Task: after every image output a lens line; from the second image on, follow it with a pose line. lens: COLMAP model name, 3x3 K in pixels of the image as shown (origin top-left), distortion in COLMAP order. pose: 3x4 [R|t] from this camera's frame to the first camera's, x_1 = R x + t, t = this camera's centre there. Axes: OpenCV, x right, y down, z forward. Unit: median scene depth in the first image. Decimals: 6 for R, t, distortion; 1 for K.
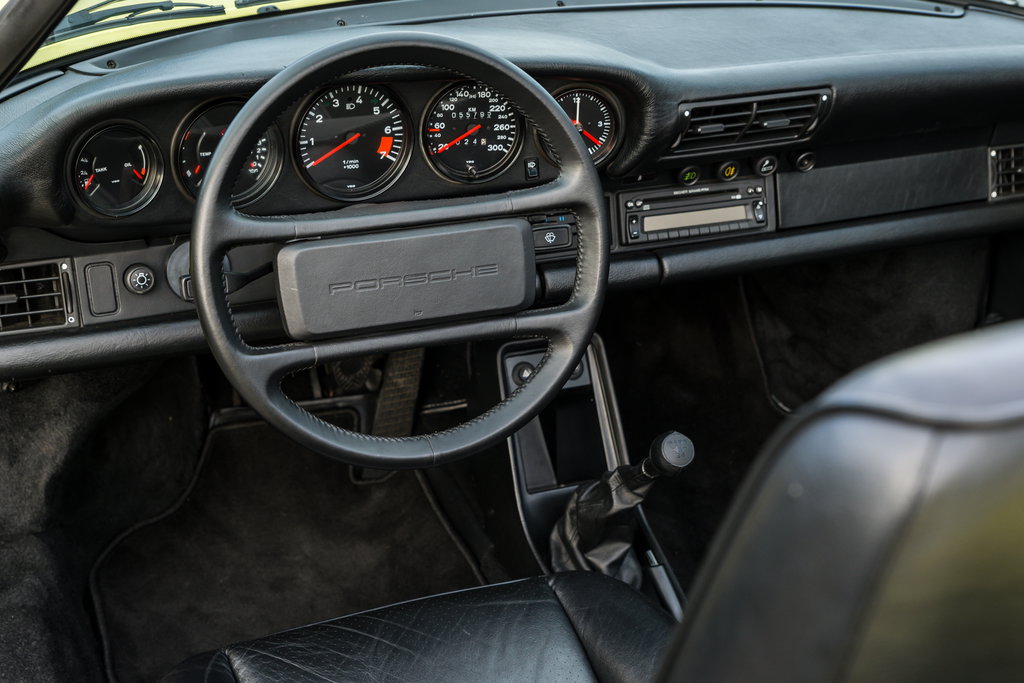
lens RADIAL K [[1412.4, 0, 511.8], [0, 1412.4, 341.4], [0, 0, 1]] dist [-0.016011, 0.000000]
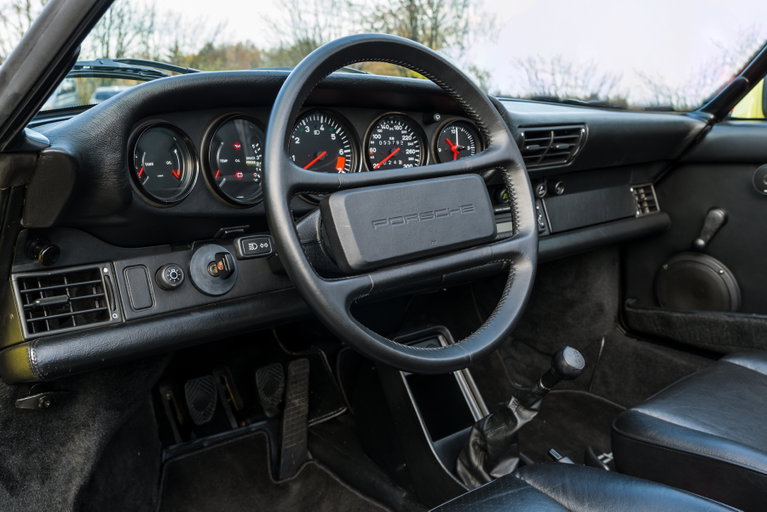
lens RADIAL K [[708.7, 0, 381.6], [0, 708.7, 257.4], [0, 0, 1]] dist [-0.000979, 0.000000]
pose [[0.946479, -0.127257, 0.296618, -0.261366], [0.207457, 0.943874, -0.257028, 0.126340], [-0.247262, 0.304807, 0.919758, 0.389657]]
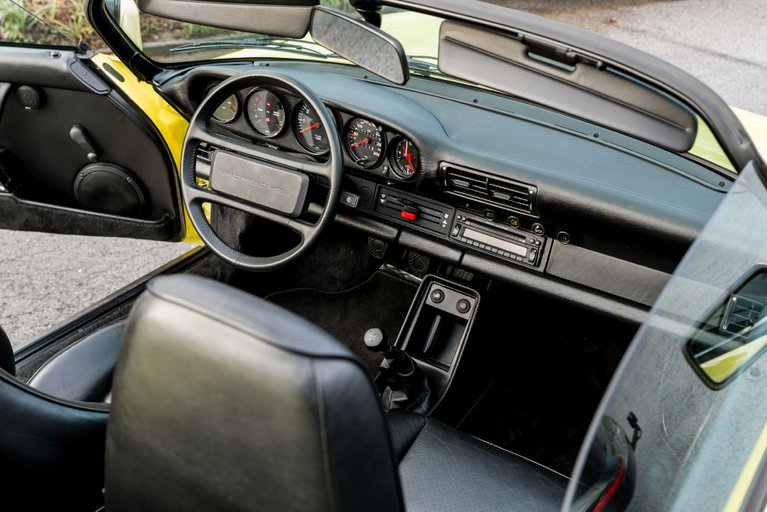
lens RADIAL K [[880.9, 0, 379.0], [0, 880.9, 235.6], [0, 0, 1]] dist [-0.010917, 0.000000]
pose [[0.555832, 0.363760, -0.747482, 0.945965], [-0.407699, 0.902898, 0.136226, -0.204968], [0.724453, 0.229029, 0.650164, 0.247232]]
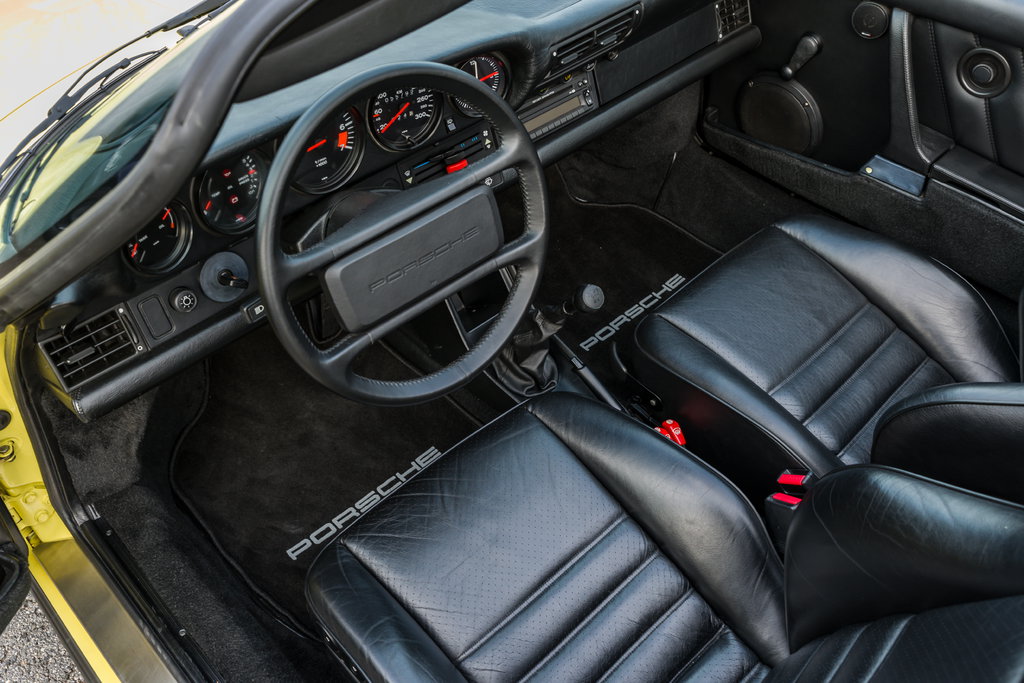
lens RADIAL K [[914.0, 0, 508.7], [0, 914.0, 343.2], [0, 0, 1]] dist [-0.005201, 0.007383]
pose [[0.935203, -0.289192, 0.204360, -0.166720], [0.218392, 0.925312, 0.310005, -0.187596], [-0.278748, -0.245287, 0.928512, 0.168101]]
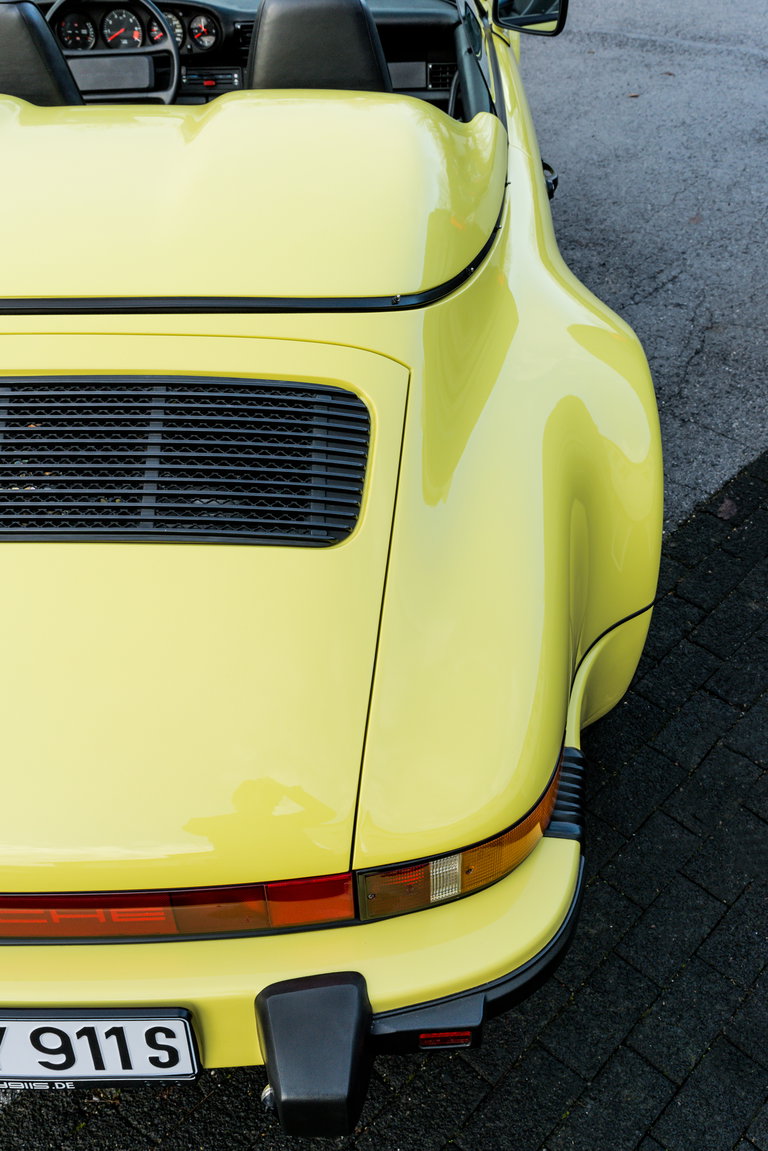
lens RADIAL K [[1027.3, 0, 382.7], [0, 1027.3, 570.7], [0, 0, 1]] dist [-0.005201, 0.007383]
pose [[0.909111, 0.212596, -0.358219, 1.287960], [-0.135290, 0.964030, 0.228787, 0.347137], [0.393973, -0.159529, 0.905172, -0.802252]]
